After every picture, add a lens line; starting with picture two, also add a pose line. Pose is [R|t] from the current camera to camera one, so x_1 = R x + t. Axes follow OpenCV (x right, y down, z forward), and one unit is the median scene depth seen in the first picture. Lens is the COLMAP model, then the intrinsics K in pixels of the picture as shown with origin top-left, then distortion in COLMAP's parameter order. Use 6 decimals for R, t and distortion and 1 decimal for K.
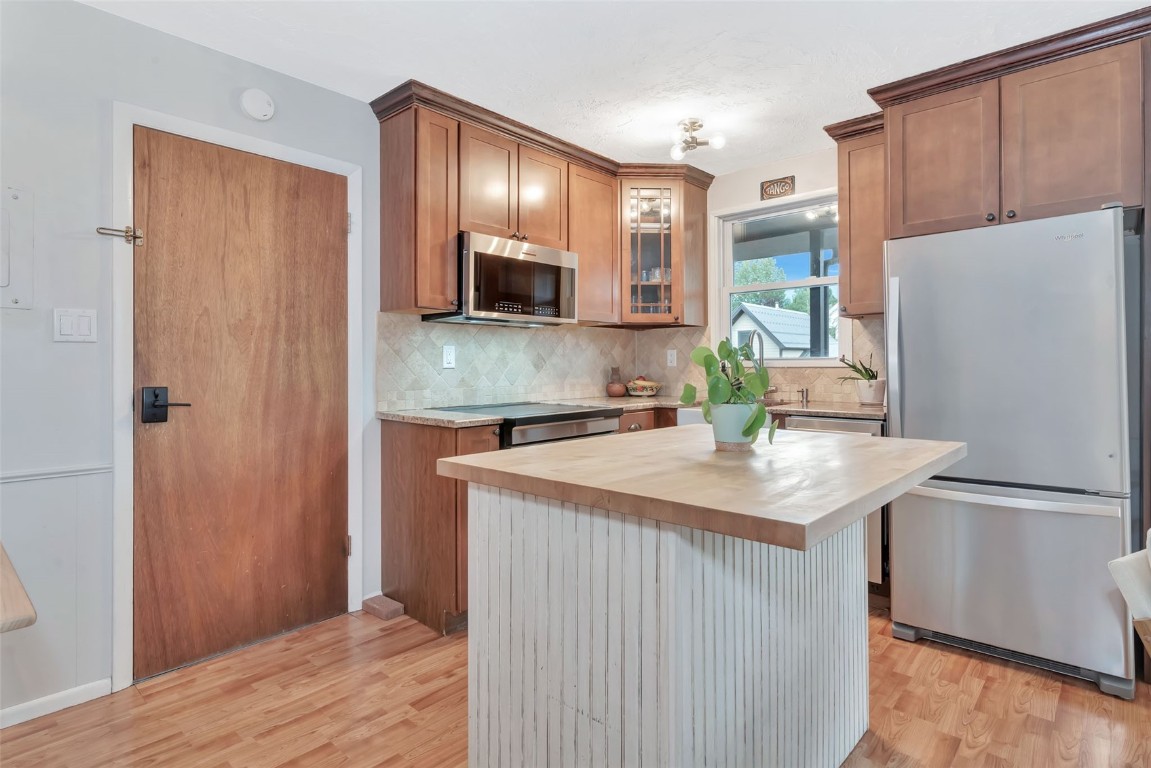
lens RADIAL K [[598.1, 0, 555.1], [0, 598.1, 367.4], [0, 0, 1]] dist [0.000460, 0.000417]
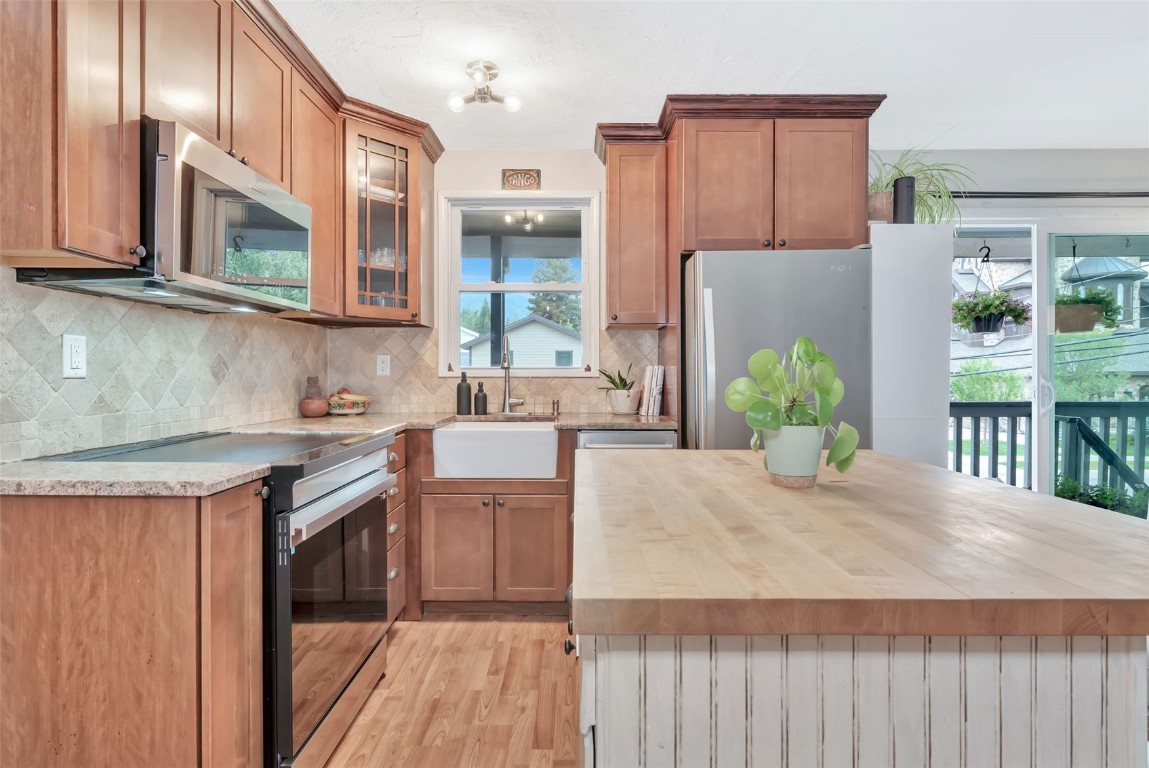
lens RADIAL K [[600.1, 0, 574.5], [0, 600.1, 384.0], [0, 0, 1]] dist [-0.000314, 0.000225]
pose [[0.726403, -0.005322, 0.687249, -0.228306], [-0.002173, 0.999947, 0.010040, 0.000727], [-0.687266, -0.008786, 0.726353, 0.330516]]
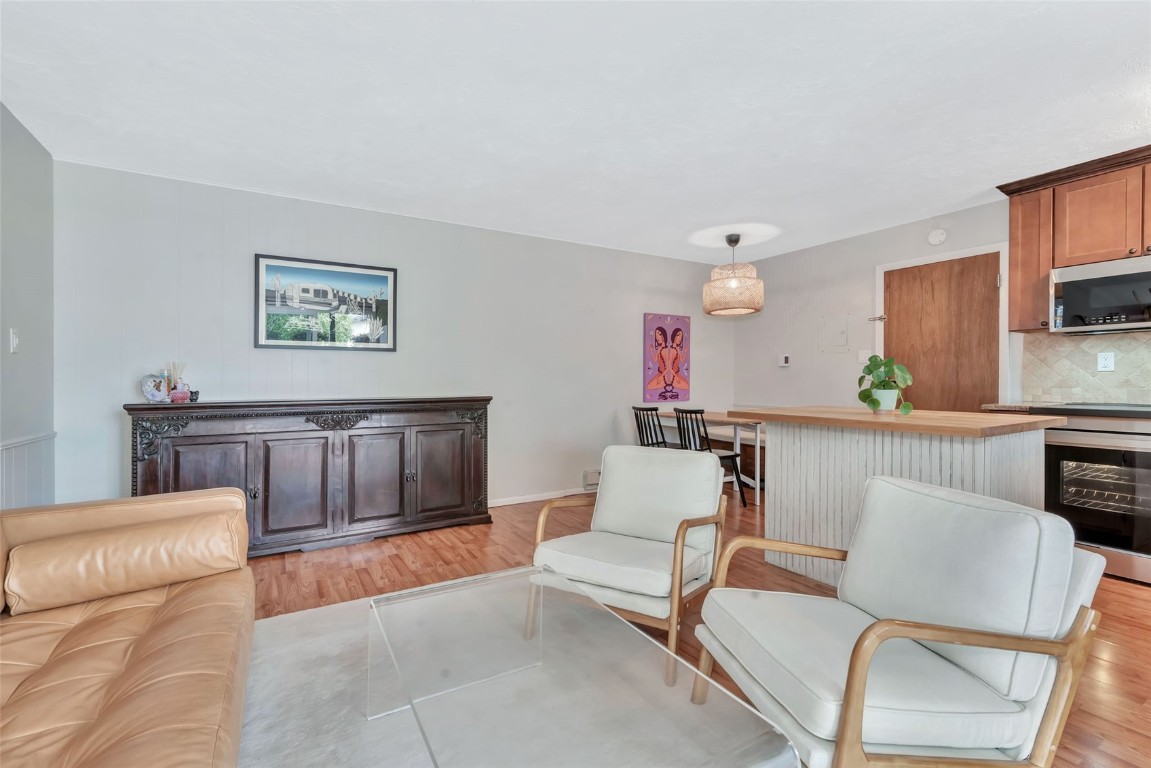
lens RADIAL K [[508.7, 0, 575.1], [0, 508.7, 380.7], [0, 0, 1]] dist [-0.001619, -0.000065]
pose [[-0.266588, 0.005470, -0.963795, 1.134113], [0.001959, 0.999985, 0.005134, 0.013656], [0.963808, -0.000520, -0.266595, 0.249348]]
